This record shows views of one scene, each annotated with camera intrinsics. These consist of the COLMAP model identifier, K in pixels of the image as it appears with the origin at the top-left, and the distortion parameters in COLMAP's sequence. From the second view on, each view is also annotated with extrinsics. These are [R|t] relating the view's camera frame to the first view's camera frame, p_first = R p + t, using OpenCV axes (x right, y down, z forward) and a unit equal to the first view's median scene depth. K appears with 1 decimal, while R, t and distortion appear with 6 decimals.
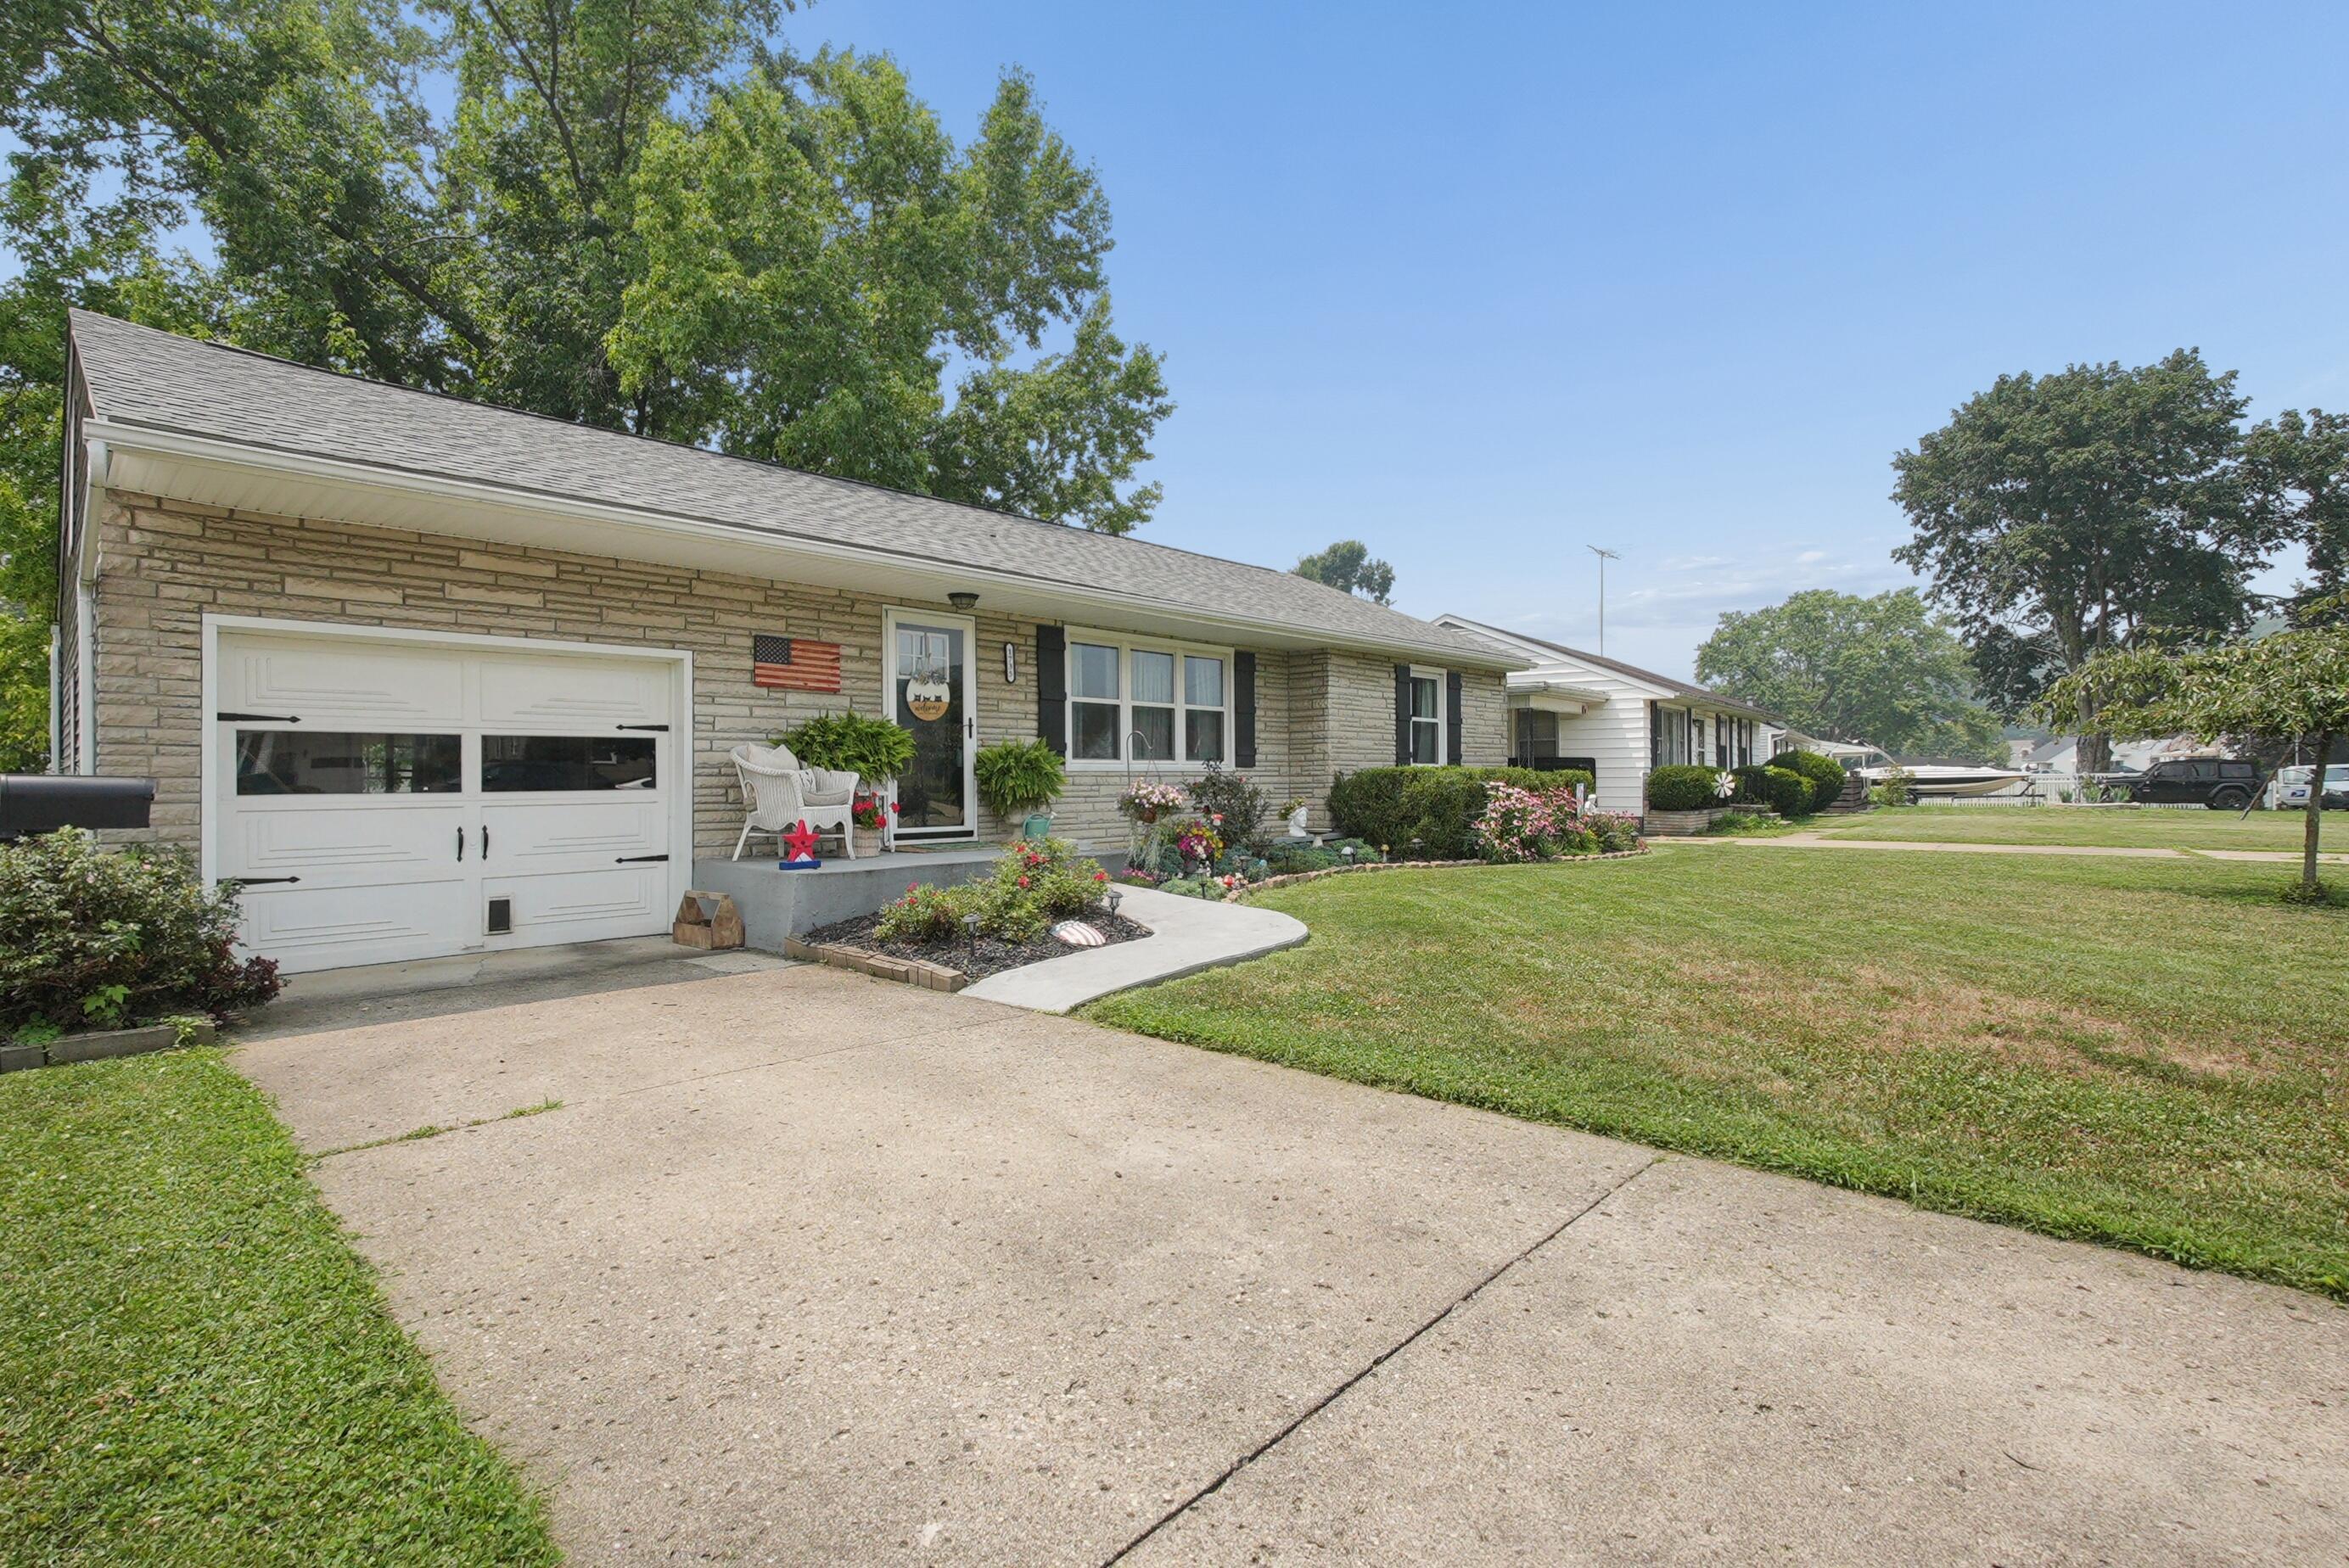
lens RADIAL K [[1087.7, 0, 1180.1], [0, 1087.7, 775.7], [0, 0, 1]] dist [-0.008552, 0.000936]
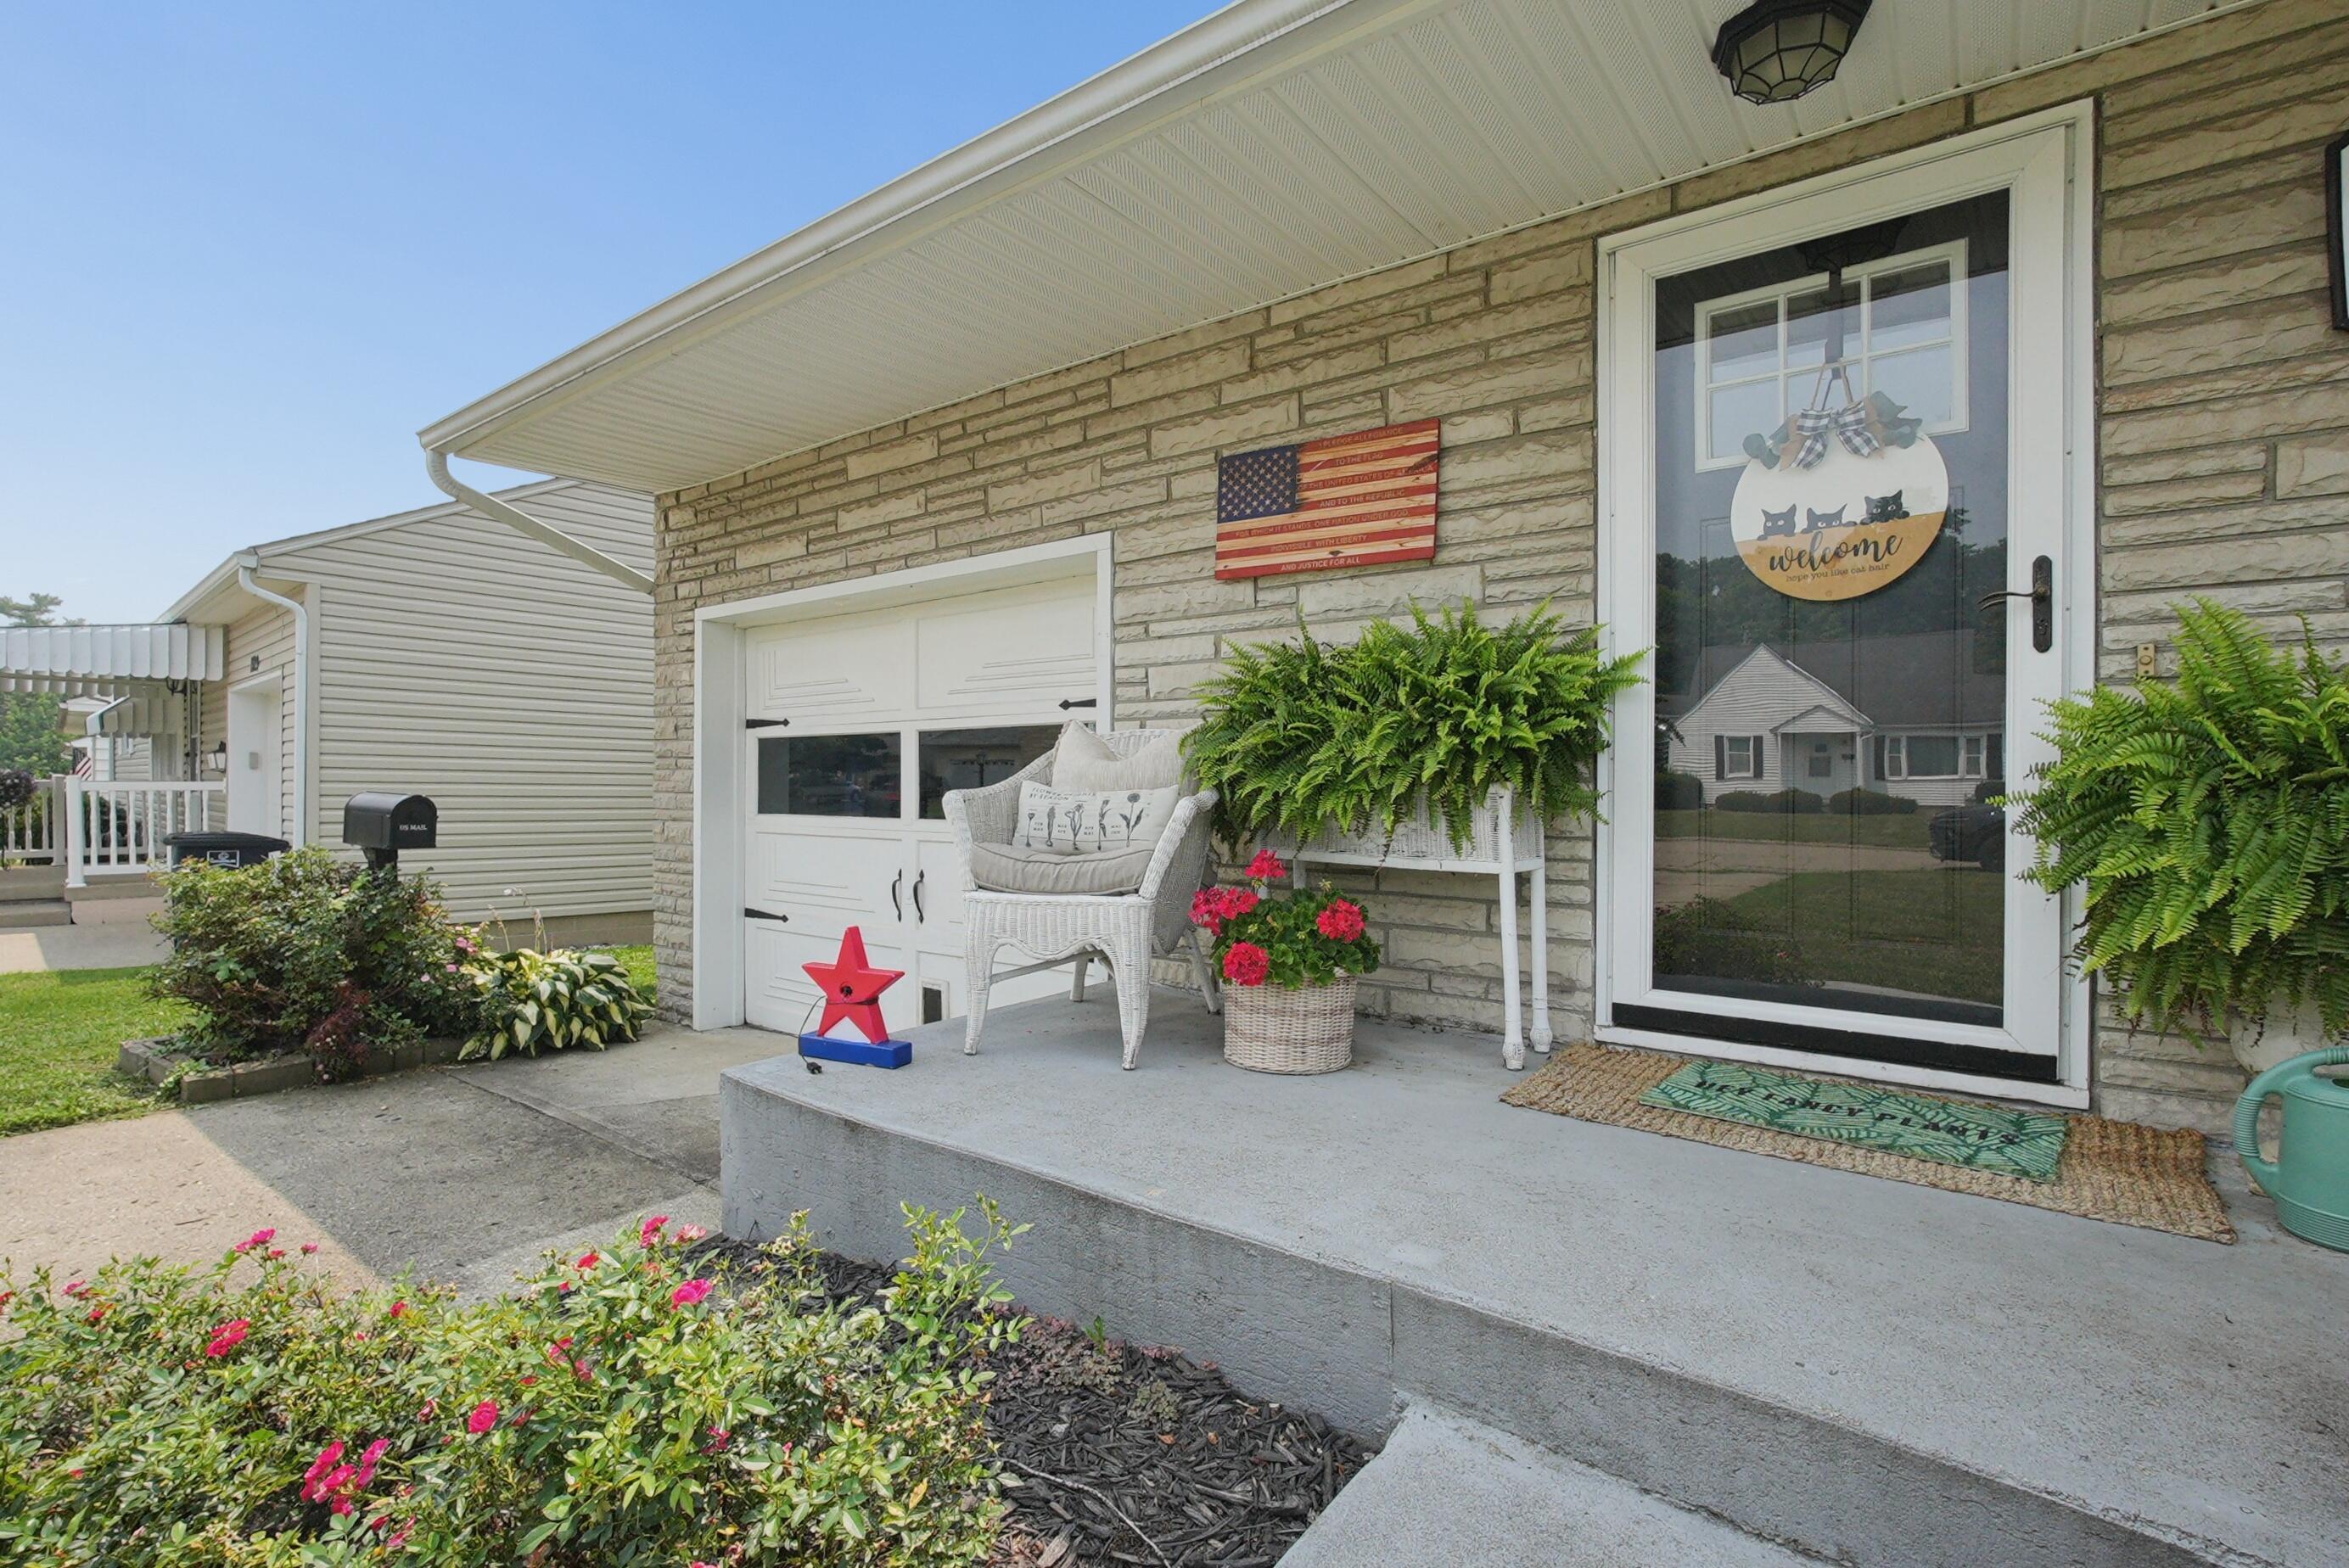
lens RADIAL K [[1087.7, 0, 1171.8], [0, 1087.7, 794.4], [0, 0, 1]] dist [-0.008552, 0.000936]
pose [[0.089445, 0.011553, -0.995925, 0.018642], [-0.005164, 0.999925, 0.011135, -0.006567], [0.995978, 0.004147, 0.089498, 0.929114]]
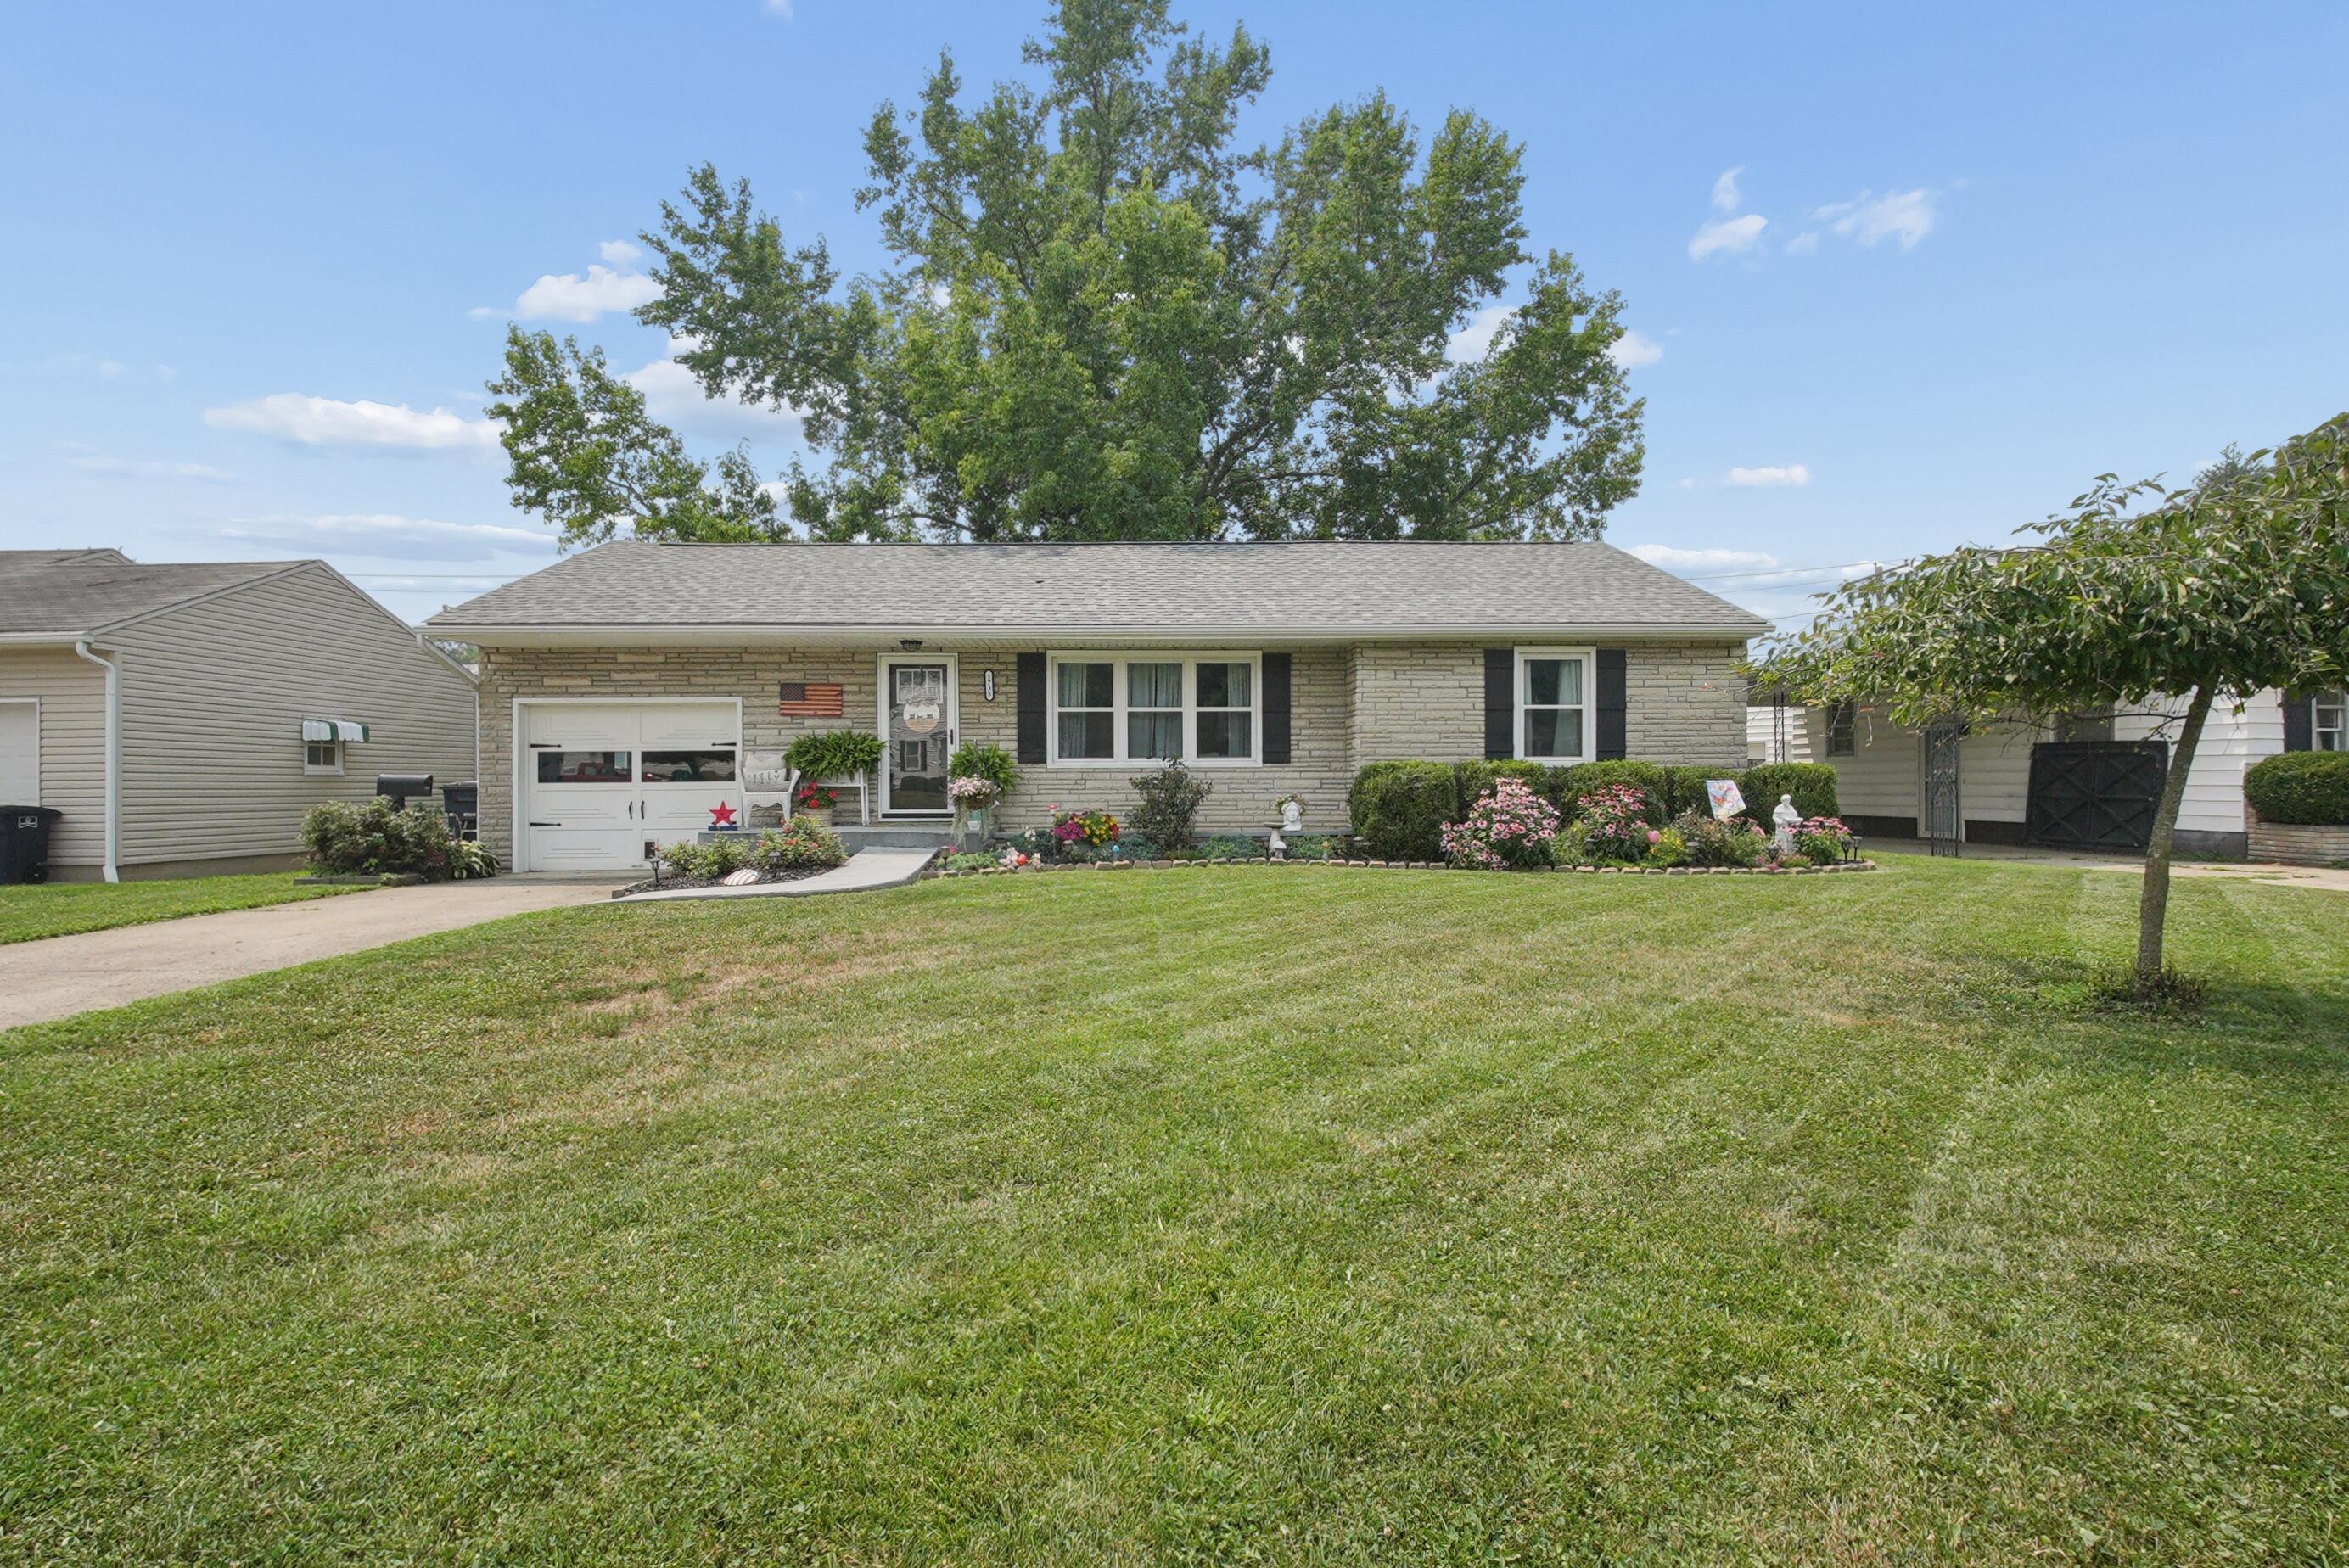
lens RADIAL K [[1087.7, 0, 1154.6], [0, 1087.7, 784.7], [0, 0, 1]] dist [-0.008552, 0.000936]
pose [[0.707507, 0.005219, -0.706687, 1.082242], [0.002695, 0.999946, 0.010083, 0.002585], [0.706701, -0.009038, 0.707454, 0.264694]]
